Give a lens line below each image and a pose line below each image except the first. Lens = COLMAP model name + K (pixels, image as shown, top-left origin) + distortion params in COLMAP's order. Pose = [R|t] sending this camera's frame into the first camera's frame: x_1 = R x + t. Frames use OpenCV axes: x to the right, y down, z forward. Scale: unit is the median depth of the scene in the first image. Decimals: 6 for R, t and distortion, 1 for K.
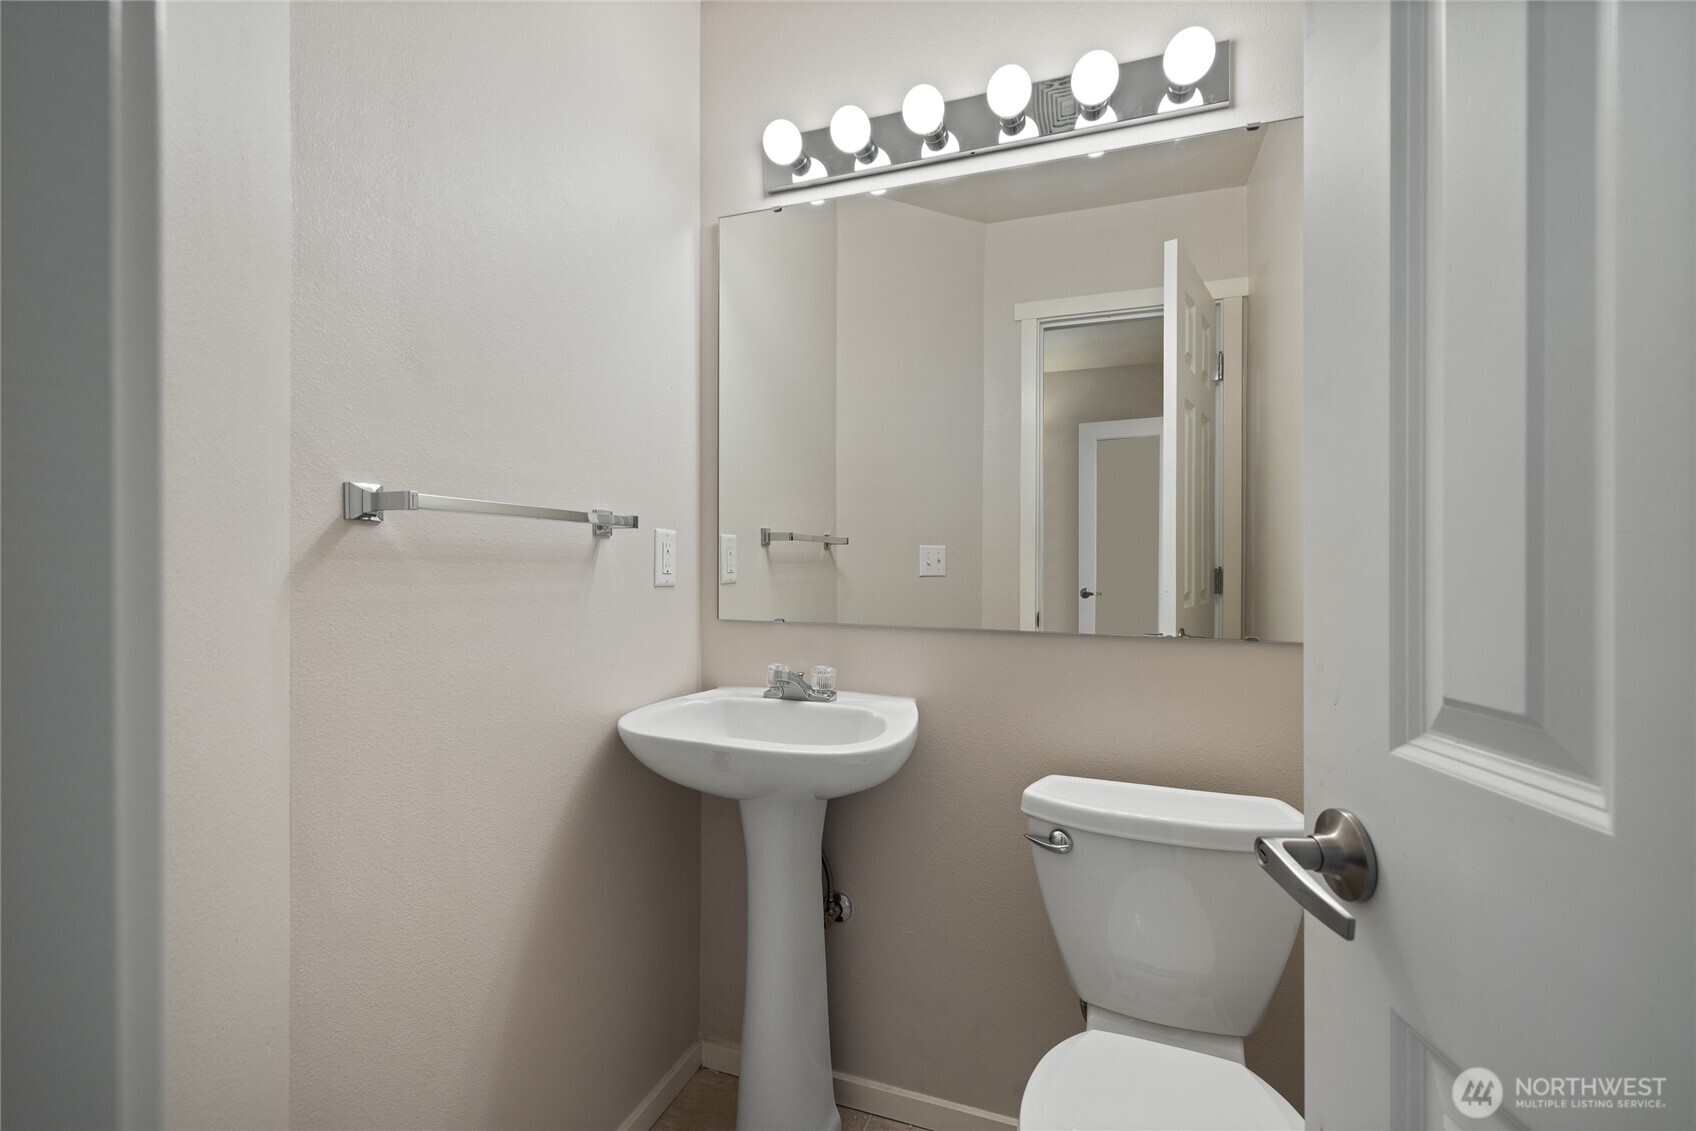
lens RADIAL K [[723.4, 0, 844.6], [0, 723.4, 569.9], [0, 0, 1]] dist [0.009557, -0.000564]
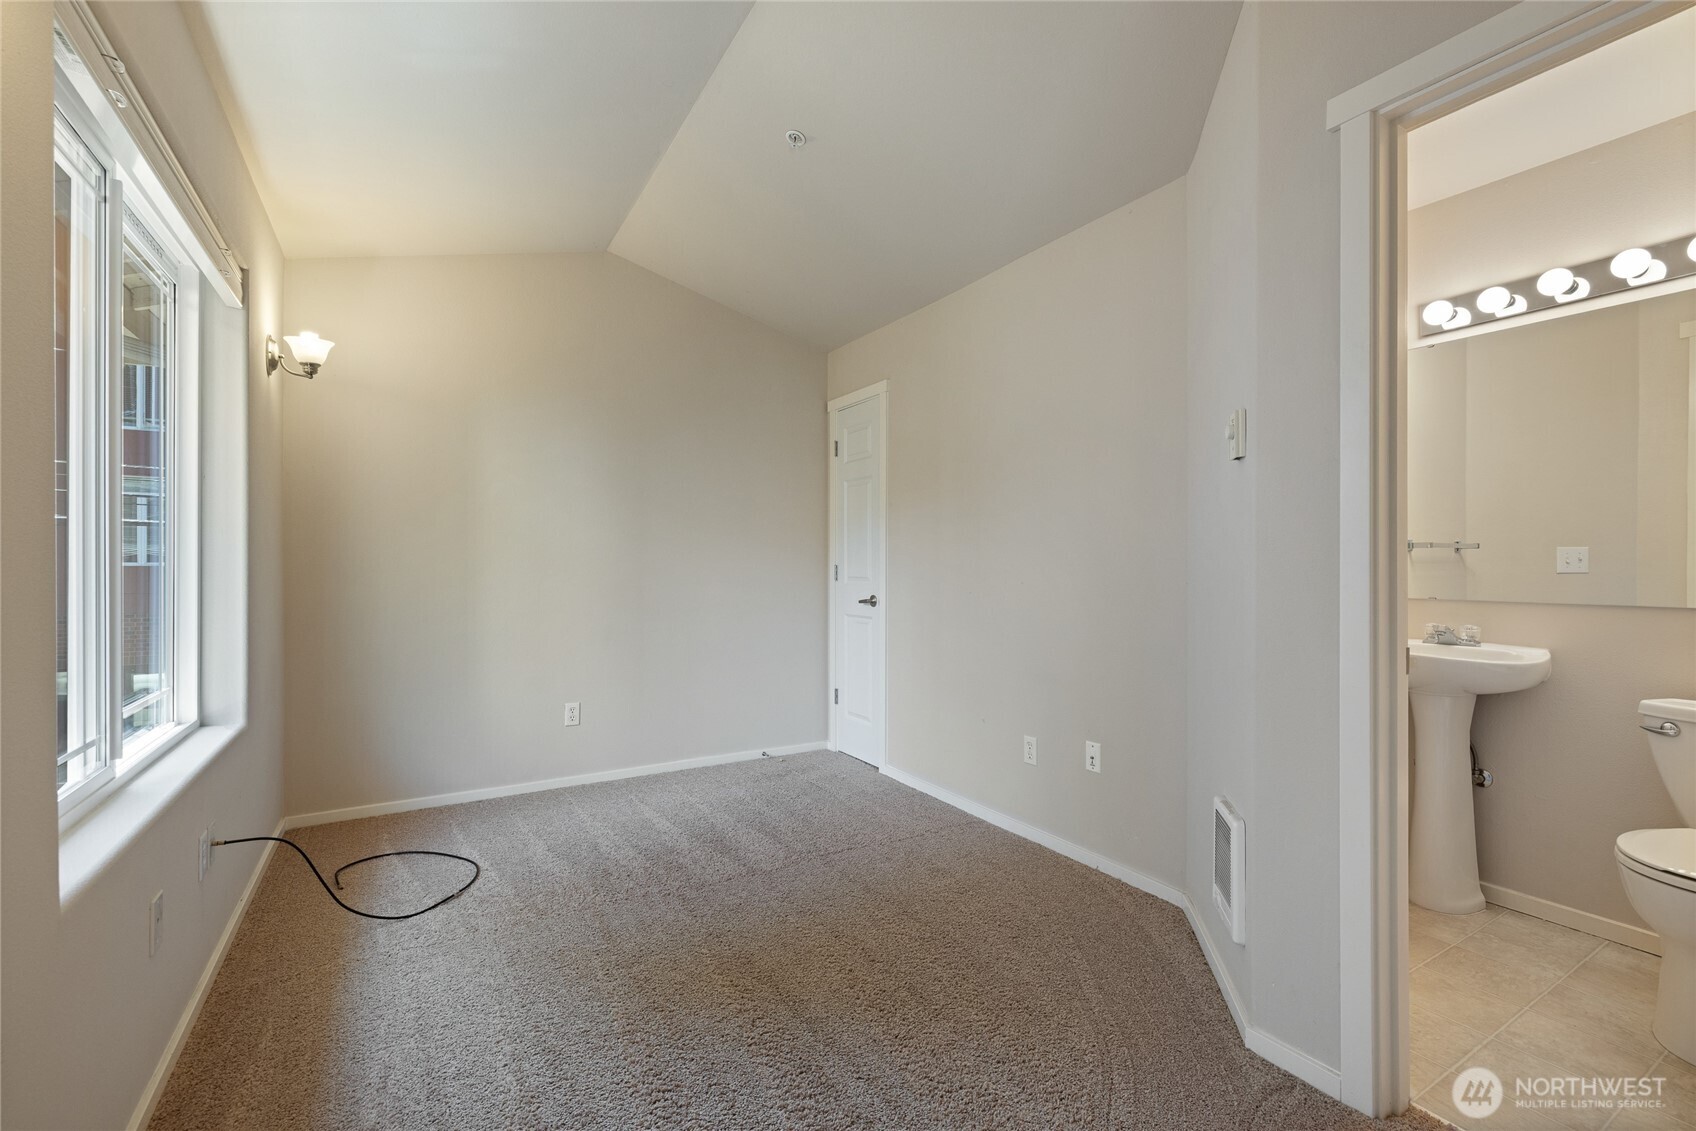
lens RADIAL K [[723.4, 0, 851.3], [0, 723.4, 569.8], [0, 0, 1]] dist [0.009557, -0.000564]
pose [[0.779495, -0.004081, -0.626395, -0.086303], [0.001452, 0.999988, -0.004707, 0.011581], [0.626407, 0.002759, 0.779492, -1.140966]]
